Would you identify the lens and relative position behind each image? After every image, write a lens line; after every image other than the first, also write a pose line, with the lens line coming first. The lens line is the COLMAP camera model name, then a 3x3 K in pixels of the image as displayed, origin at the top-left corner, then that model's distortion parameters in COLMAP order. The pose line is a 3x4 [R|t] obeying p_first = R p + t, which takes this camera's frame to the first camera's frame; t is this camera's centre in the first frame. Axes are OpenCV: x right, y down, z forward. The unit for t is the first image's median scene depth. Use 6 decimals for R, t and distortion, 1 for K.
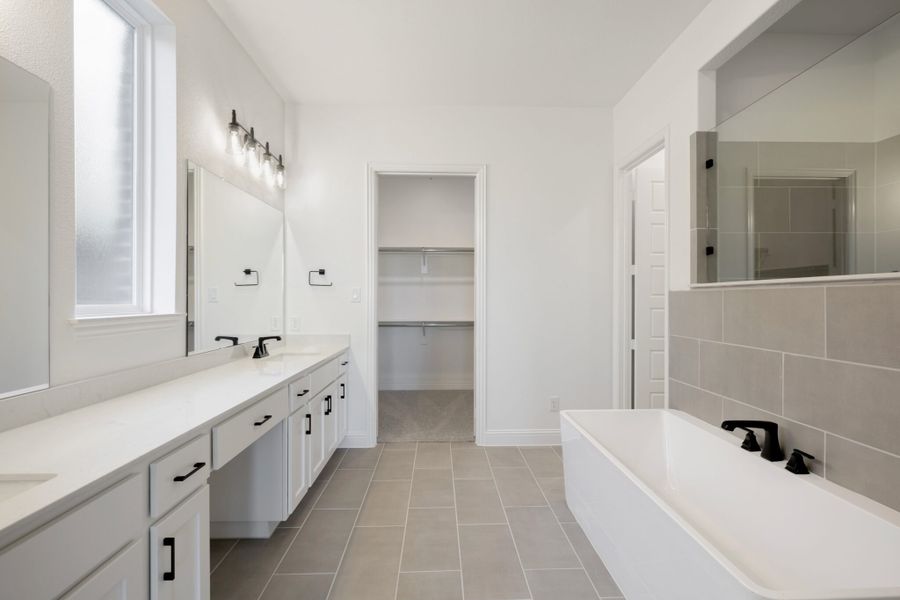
lens RADIAL K [[403.3, 0, 450.4], [0, 403.3, 298.9], [0, 0, 1]] dist [-0.005045, -0.000784]
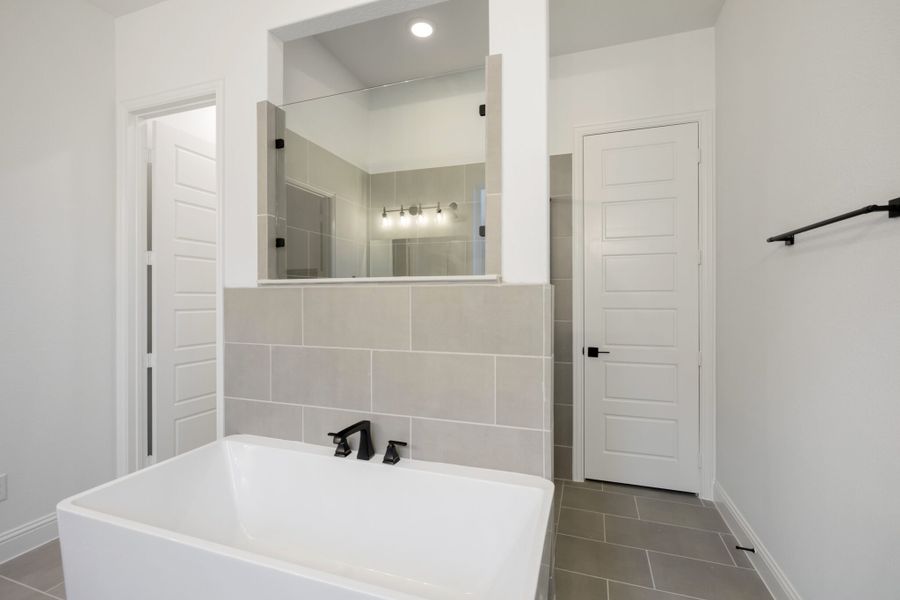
lens RADIAL K [[403.3, 0, 450.4], [0, 403.3, 298.9], [0, 0, 1]] dist [-0.005045, -0.000784]
pose [[0.355001, -0.003790, 0.934858, -0.045210], [0.002736, 0.999992, 0.003015, 0.001294], [-0.934862, 0.001488, 0.355009, 0.332572]]
